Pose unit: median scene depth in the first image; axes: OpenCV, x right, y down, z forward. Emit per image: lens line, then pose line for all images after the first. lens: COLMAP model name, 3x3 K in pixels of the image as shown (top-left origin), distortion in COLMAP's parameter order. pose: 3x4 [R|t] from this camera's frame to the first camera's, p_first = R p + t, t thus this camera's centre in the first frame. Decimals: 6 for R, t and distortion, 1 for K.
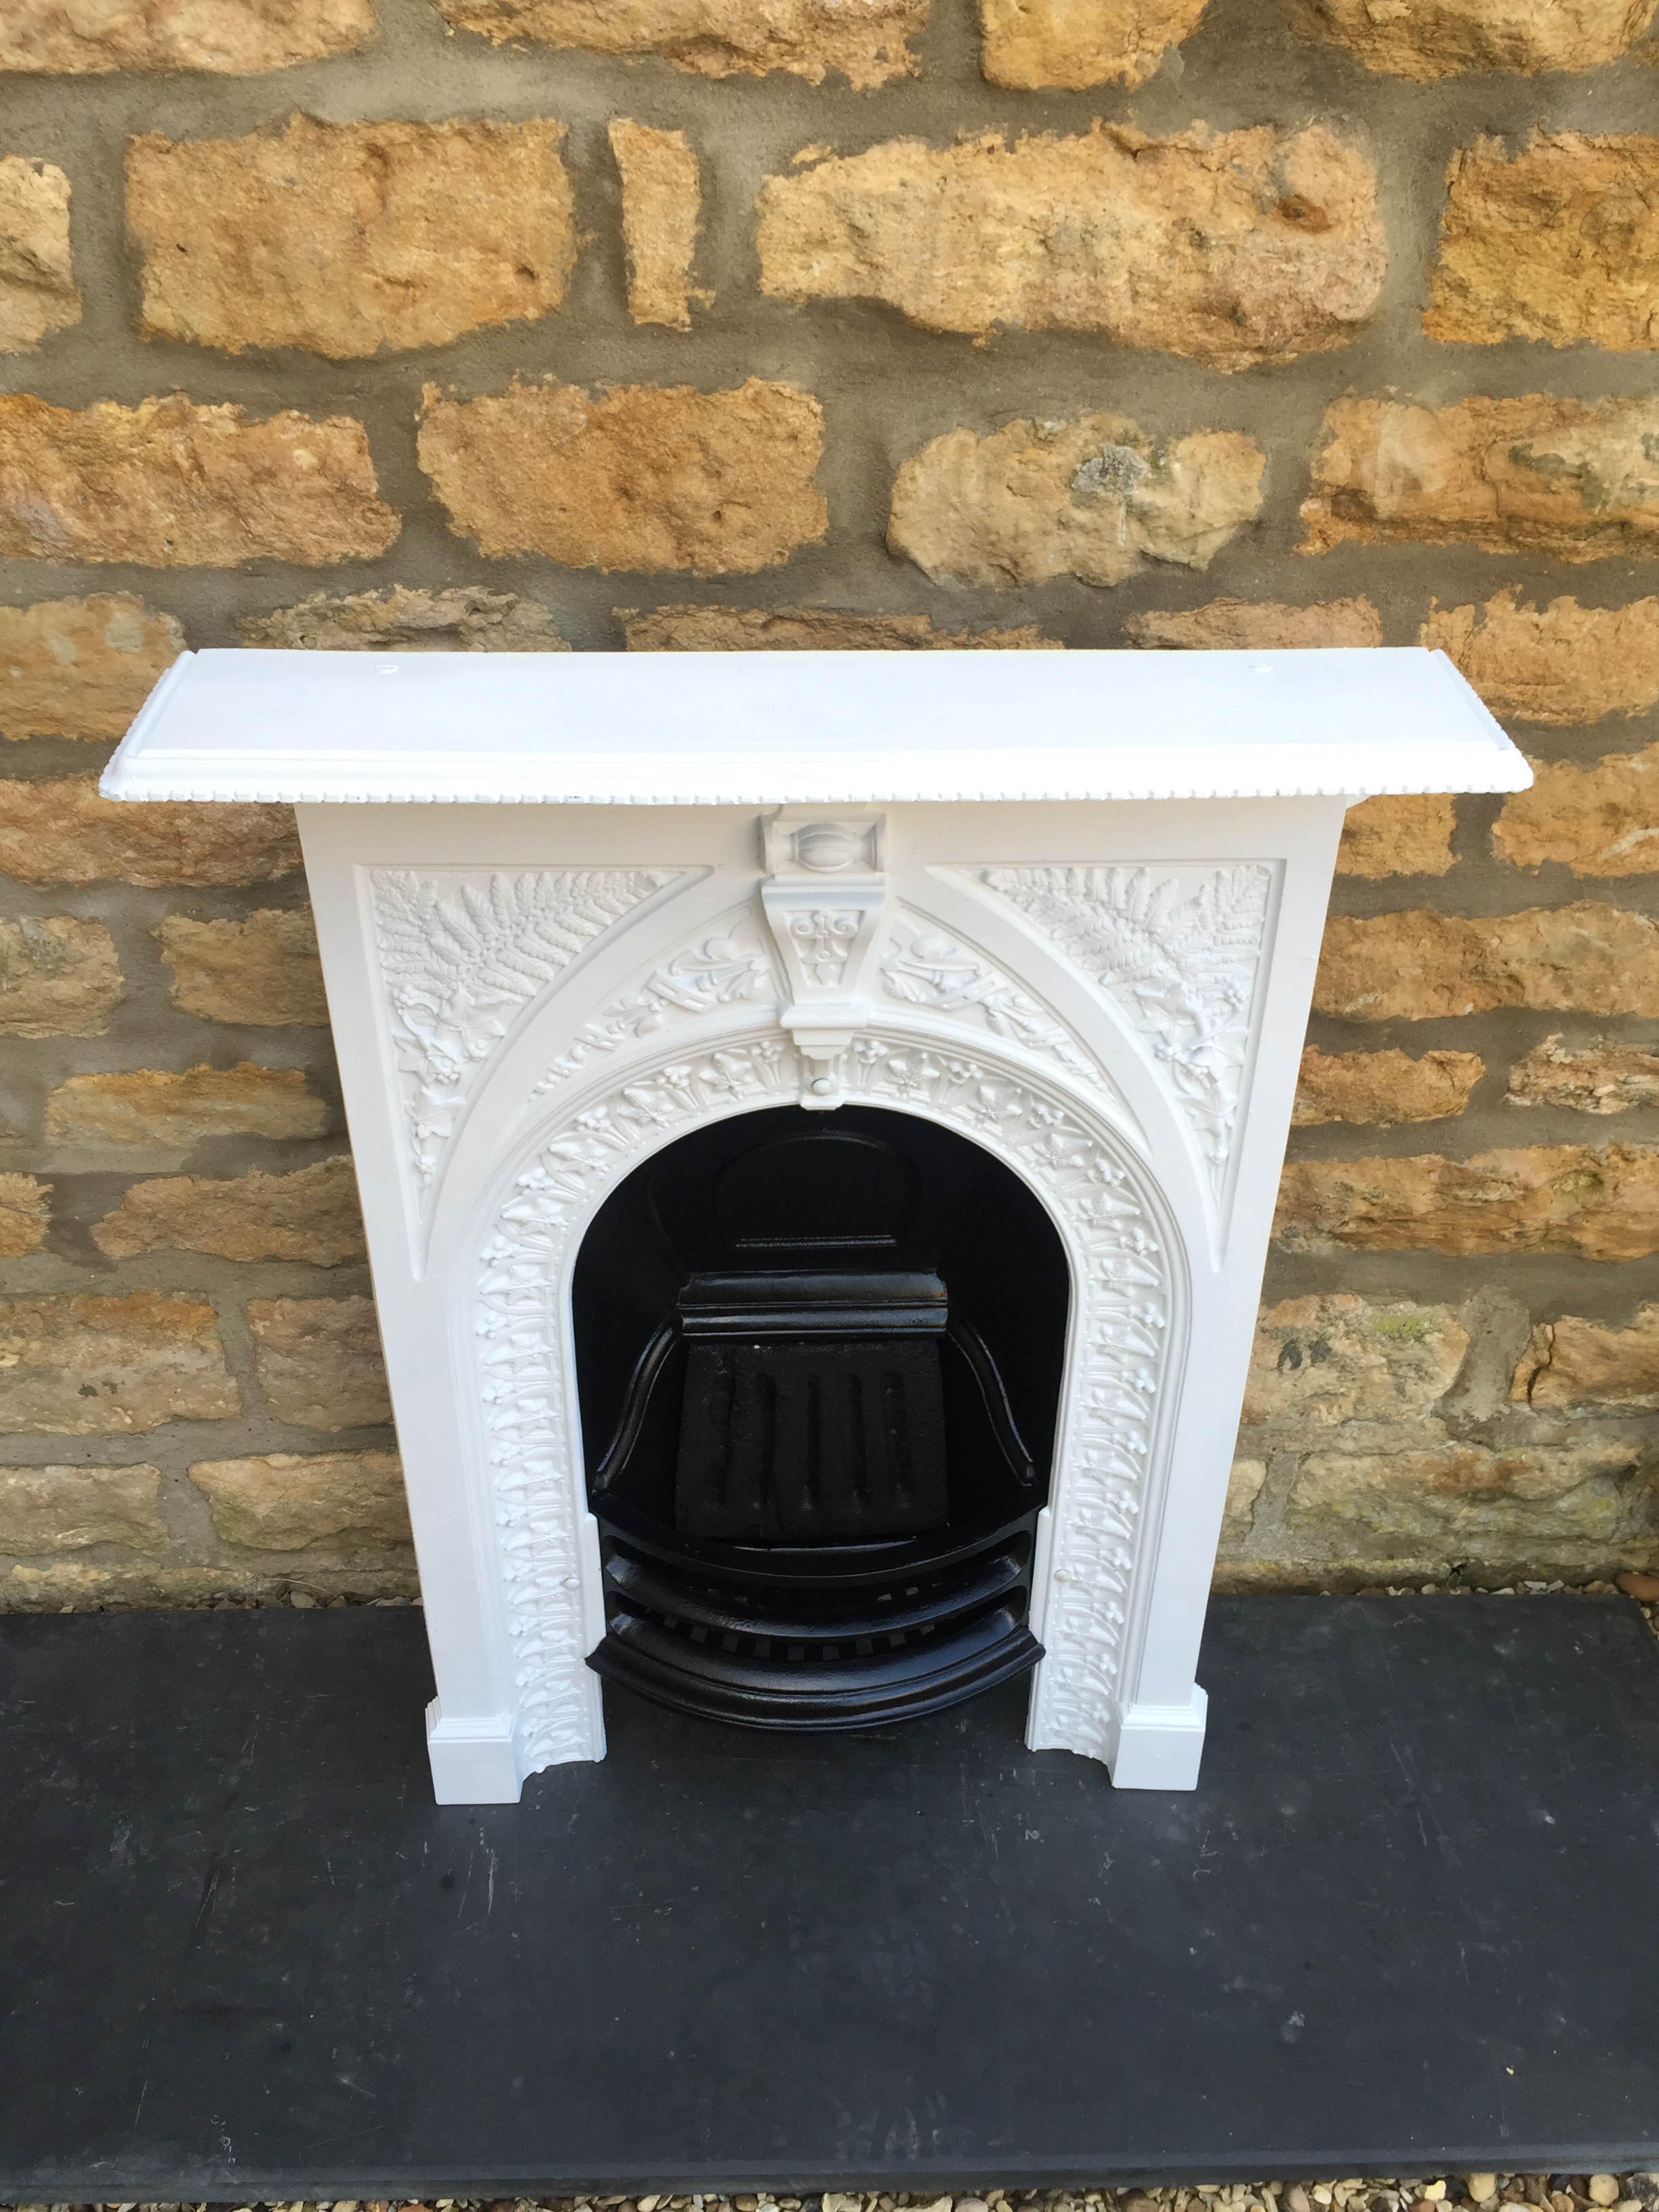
lens RADIAL K [[1913.0, 0, 842.6], [0, 1913.0, 1106.2], [0, 0, 1]] dist [0.086262, -0.146801]
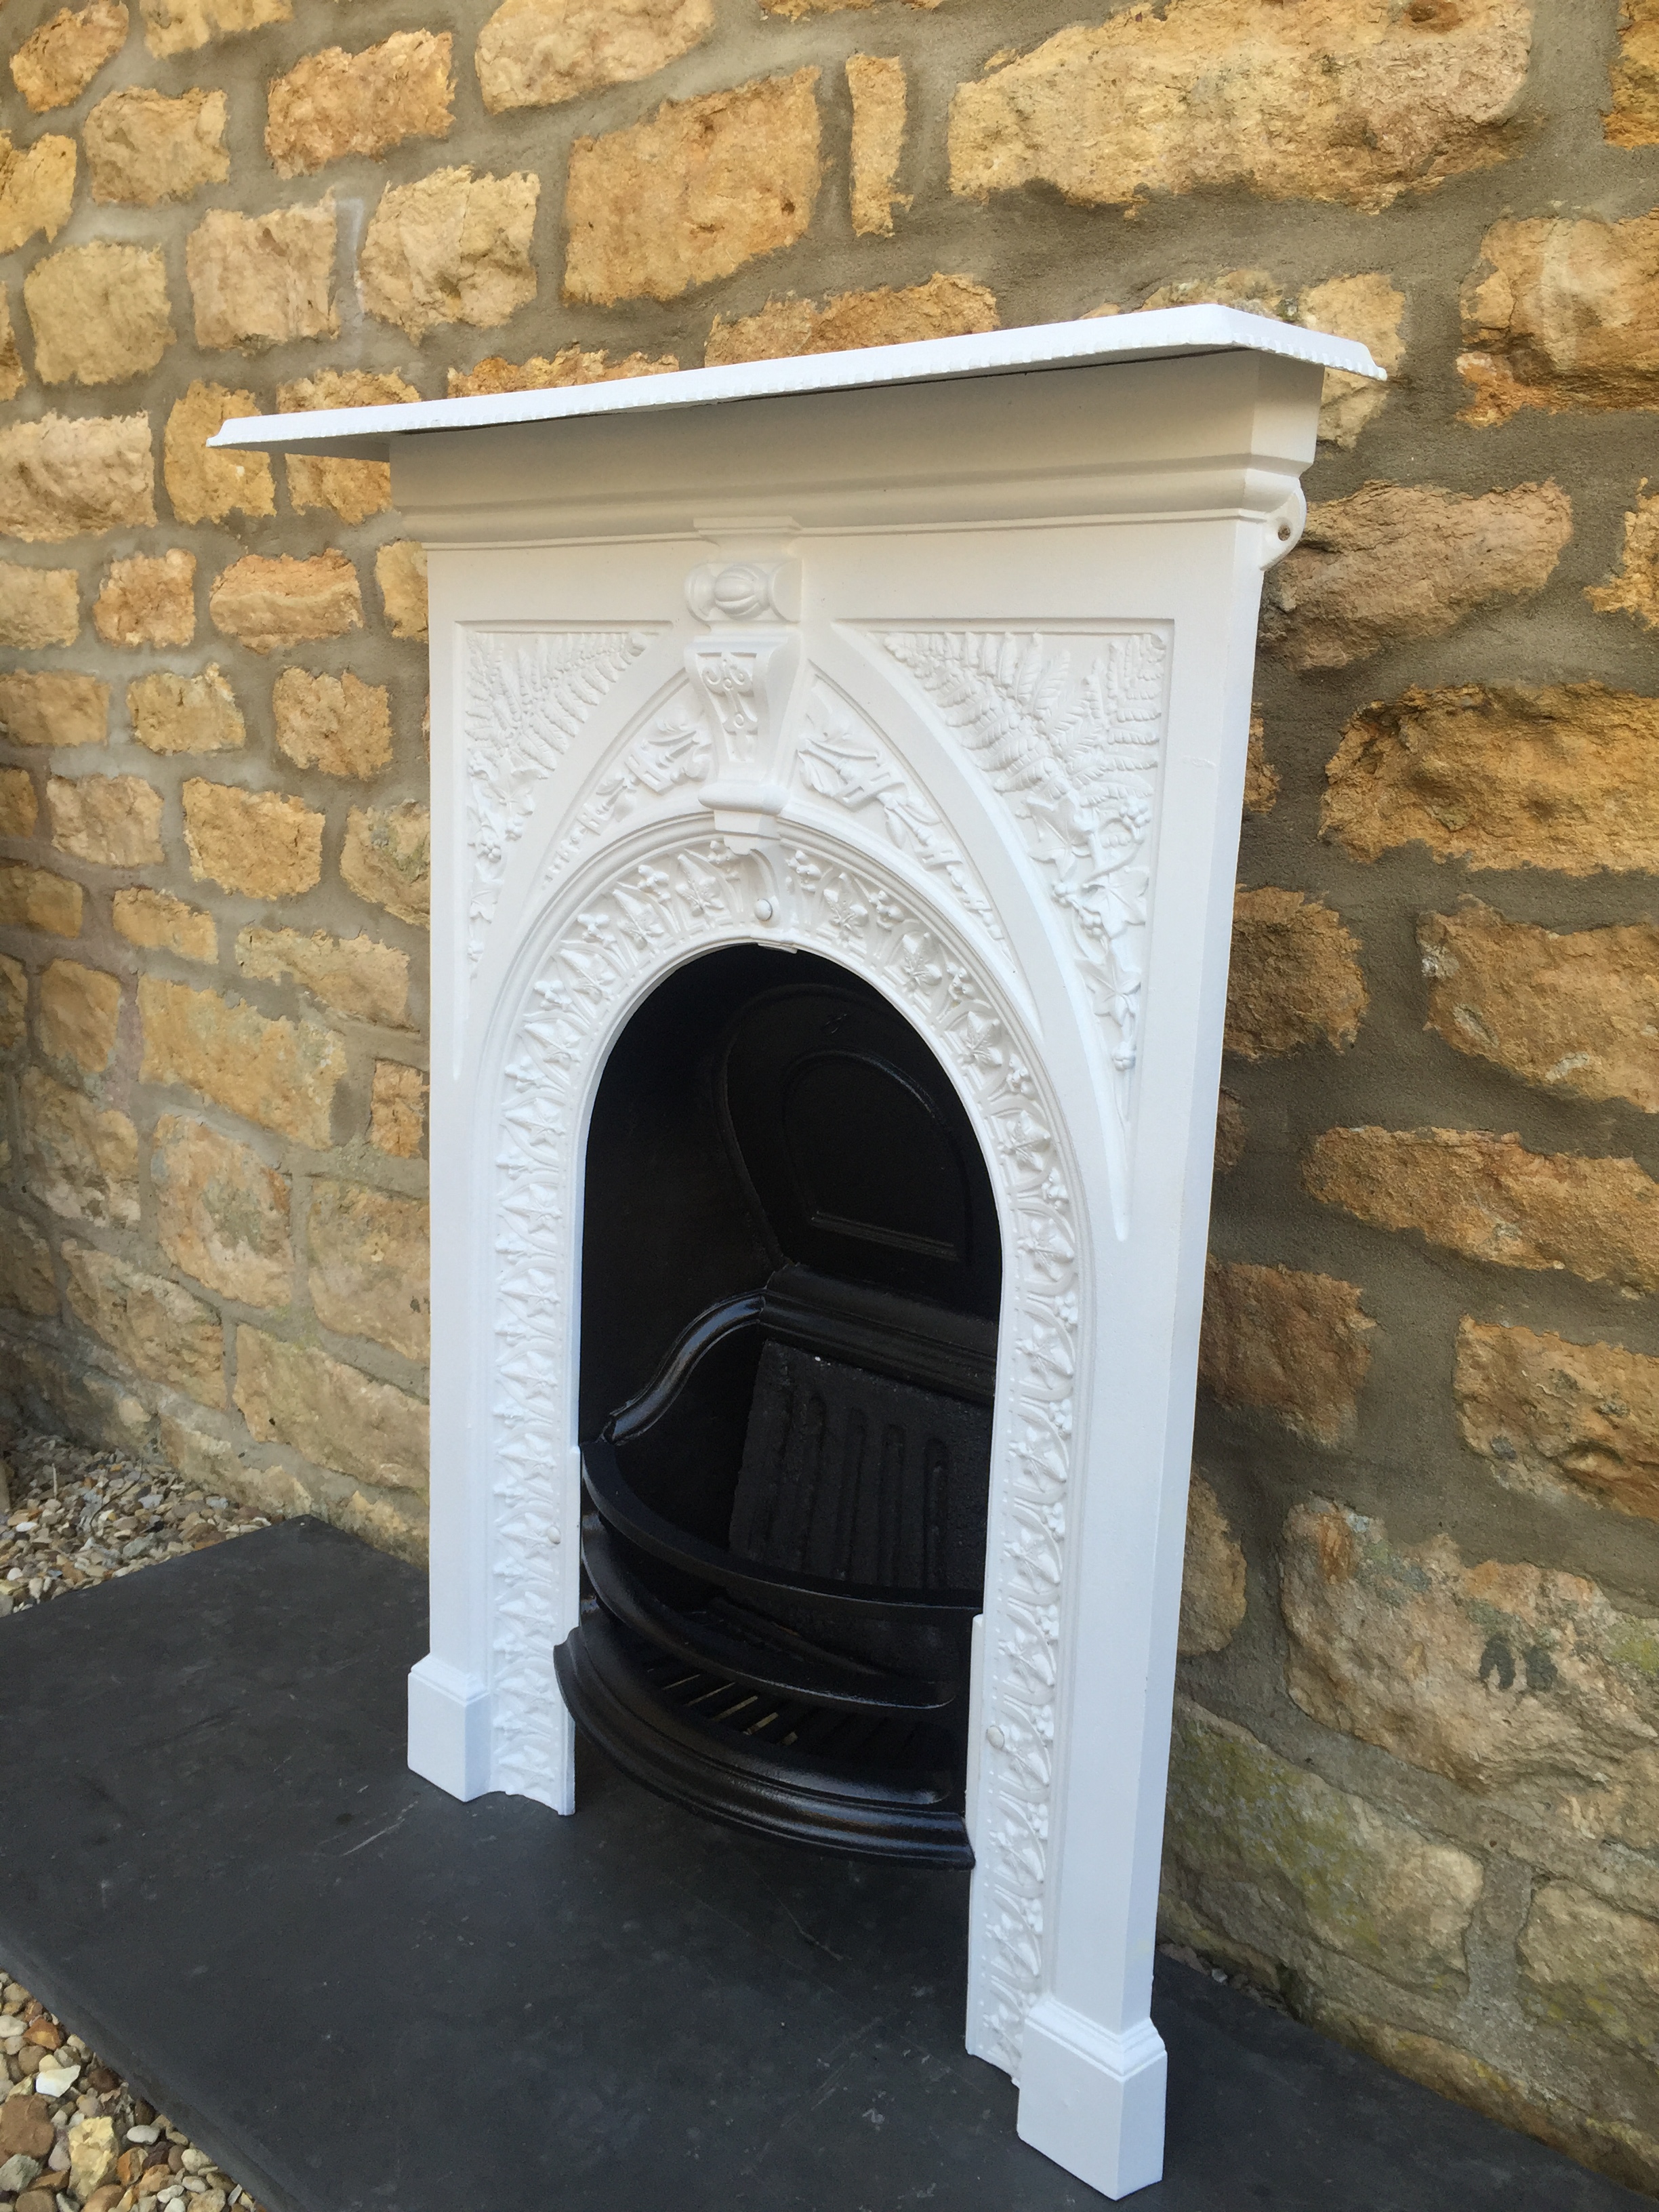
lens RADIAL K [[1913.0, 0, 818.4], [0, 1913.0, 1086.3], [0, 0, 1]] dist [0.086262, -0.146801]
pose [[0.738426, 0.150893, -0.657236, 0.609522], [-0.395119, 0.886625, -0.240370, 0.268258], [0.546451, 0.437182, 0.714327, 0.376365]]
